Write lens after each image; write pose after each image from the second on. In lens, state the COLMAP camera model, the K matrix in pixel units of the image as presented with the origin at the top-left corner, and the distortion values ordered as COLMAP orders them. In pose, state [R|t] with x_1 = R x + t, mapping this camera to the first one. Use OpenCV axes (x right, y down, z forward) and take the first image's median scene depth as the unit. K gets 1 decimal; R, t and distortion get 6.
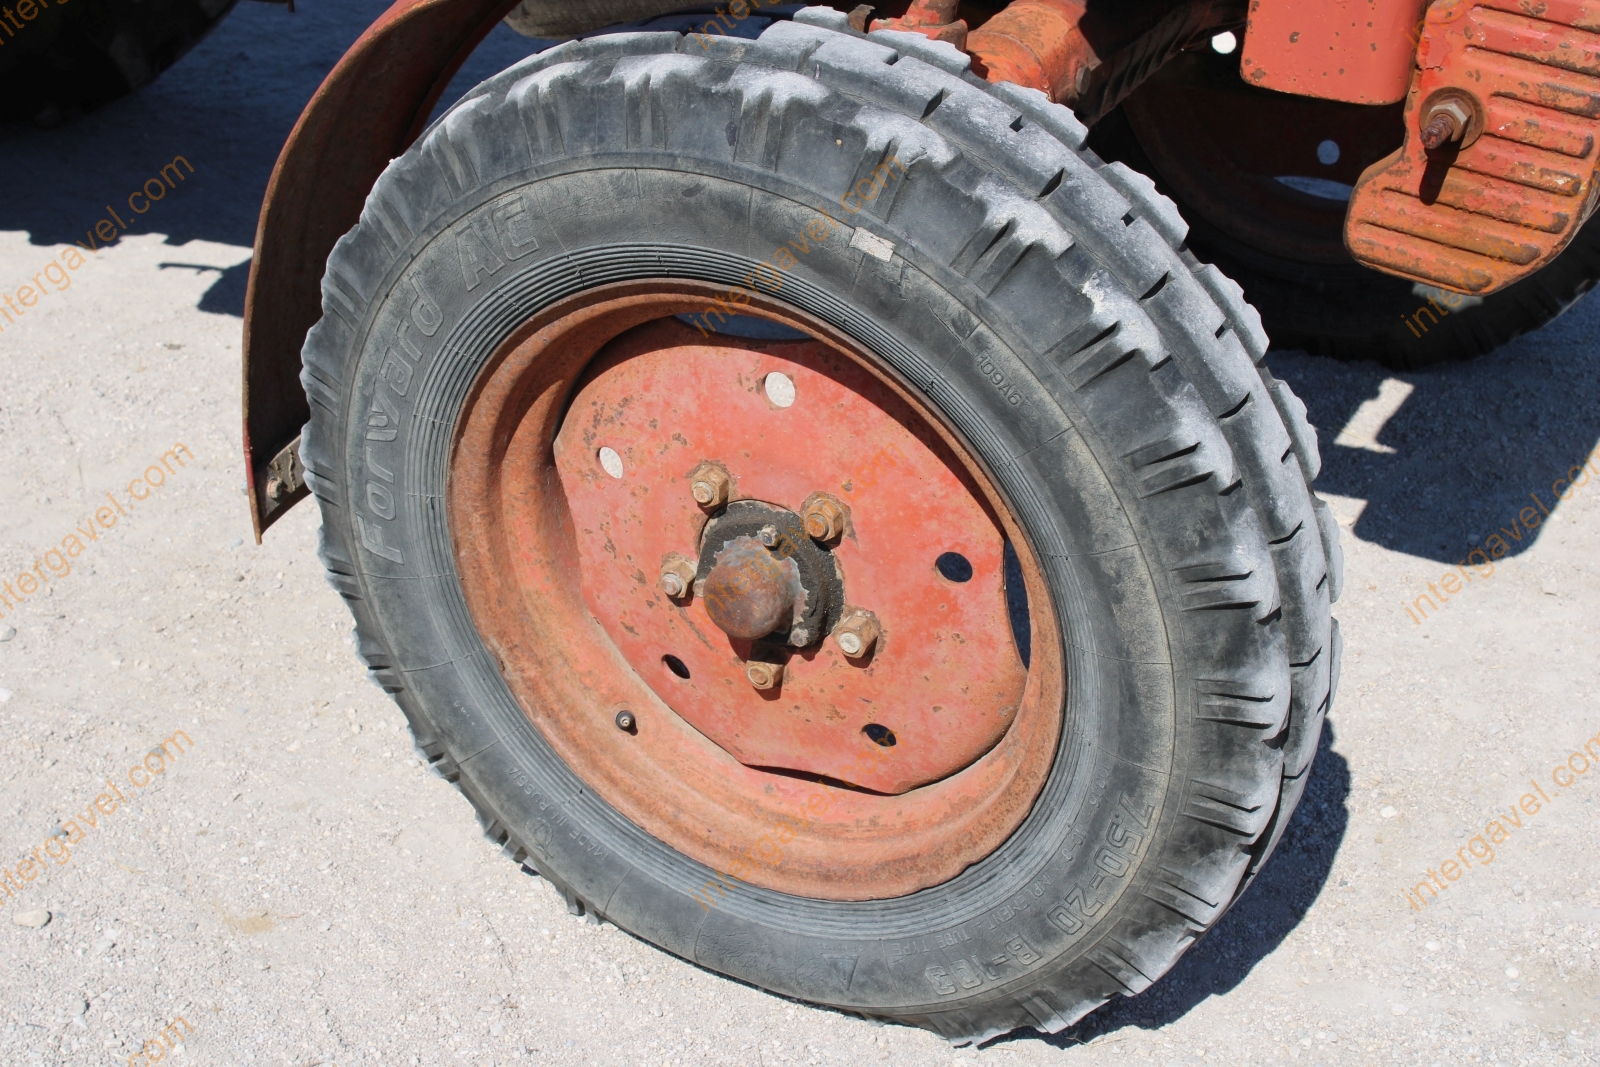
lens RADIAL K [[2893.3, 0, 800.9], [0, 2893.3, 534.1], [0, 0, 1]] dist [-0.000200, 0.000000]
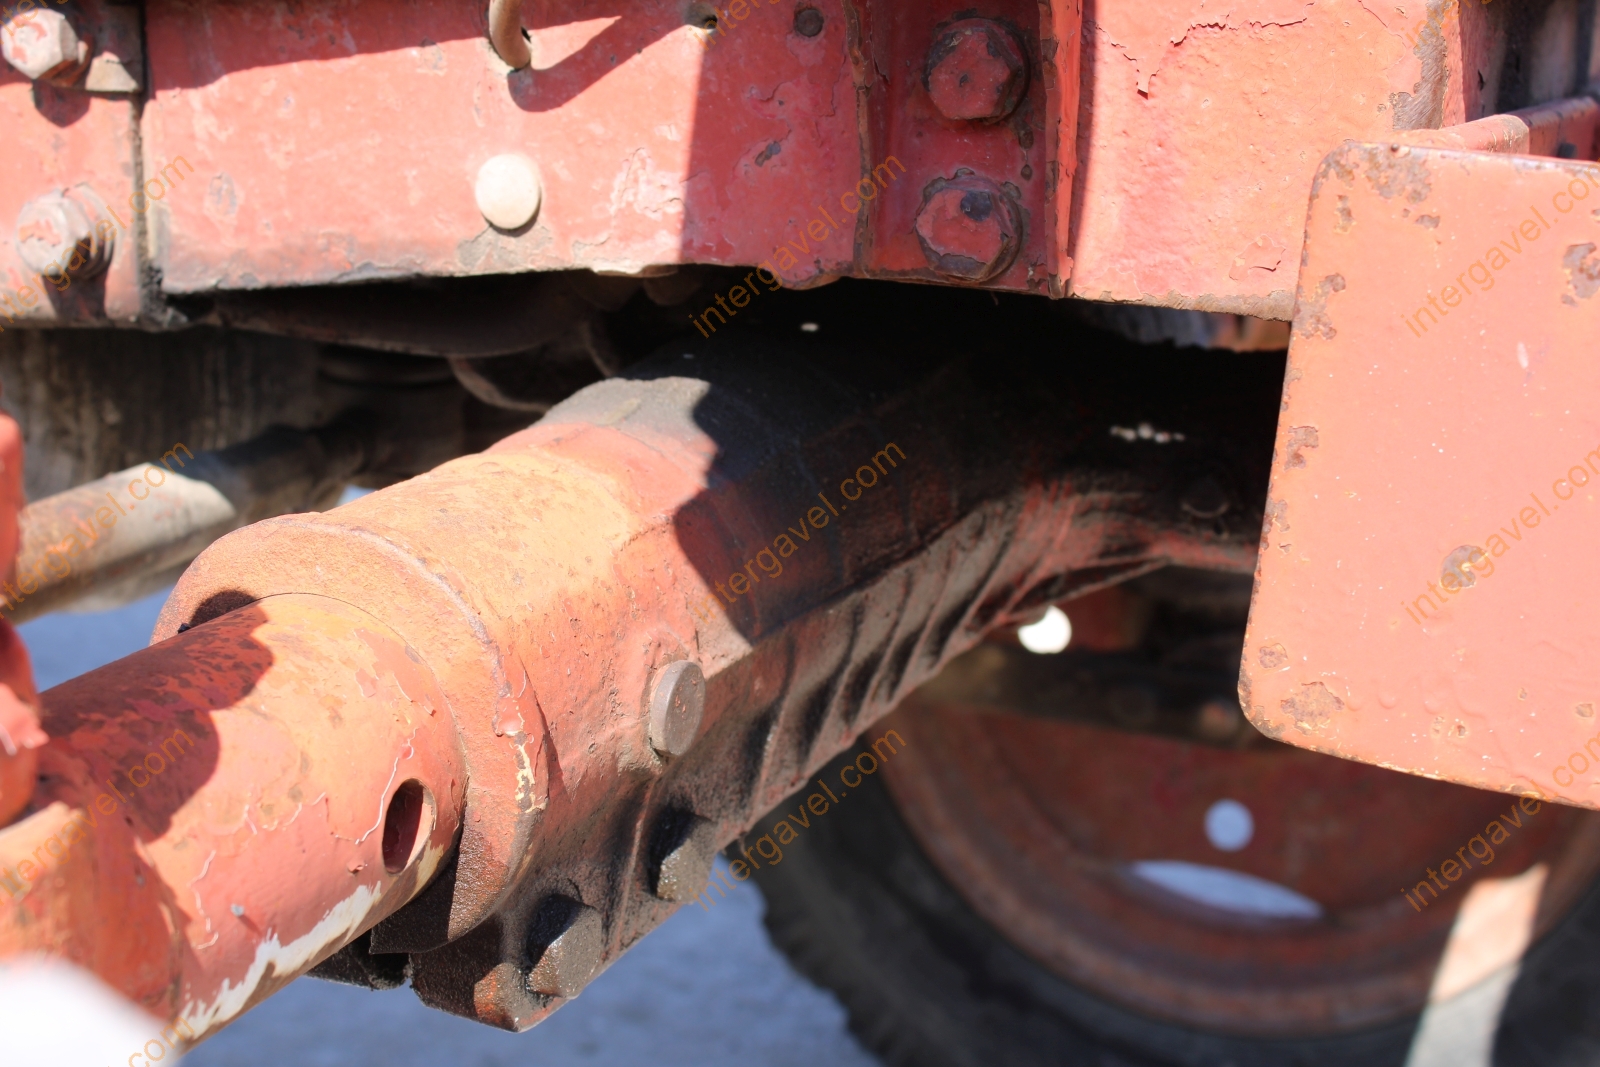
lens RADIAL K [[2528.6, 0, 799.7], [0, 2528.6, 534.0], [0, 0, 1]] dist [0.017659, 0.000000]
pose [[0.997263, 0.029268, 0.067900, 0.090389], [-0.014344, 0.977457, -0.210646, -0.118126], [-0.072535, 0.209095, 0.975202, 0.733116]]
